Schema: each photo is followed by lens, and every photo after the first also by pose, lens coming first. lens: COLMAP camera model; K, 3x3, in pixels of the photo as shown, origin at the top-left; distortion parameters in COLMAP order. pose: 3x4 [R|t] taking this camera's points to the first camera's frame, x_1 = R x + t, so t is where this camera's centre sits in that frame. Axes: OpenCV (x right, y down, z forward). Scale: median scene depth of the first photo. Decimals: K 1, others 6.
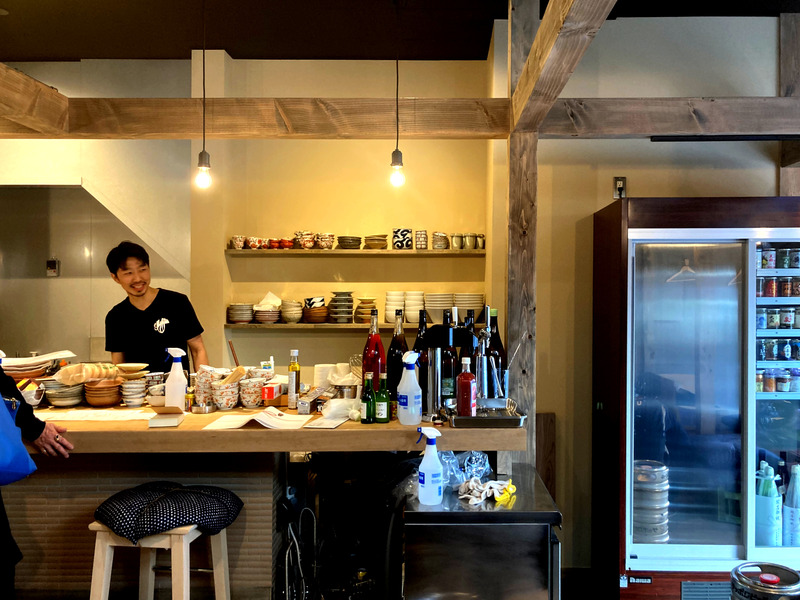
lens RADIAL K [[551.9, 0, 363.2], [0, 551.9, 297.5], [0, 0, 1]] dist [0.001580, -0.019992]
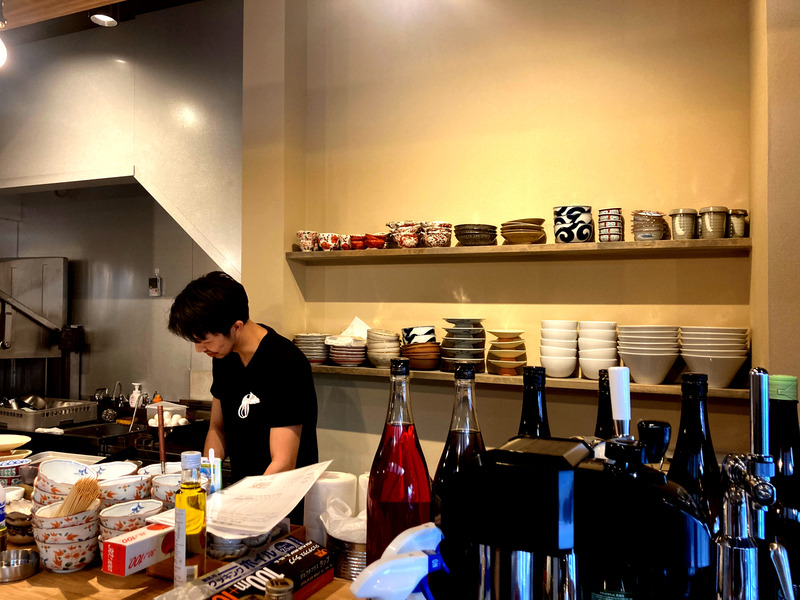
lens RADIAL K [[551.9, 0, 363.2], [0, 551.9, 297.5], [0, 0, 1]] dist [0.001580, -0.019992]
pose [[0.922457, 0.001534, -0.386096, 0.091737], [-0.022289, 0.998536, -0.049286, -0.001707], [0.385455, 0.054070, 0.921141, 0.415227]]
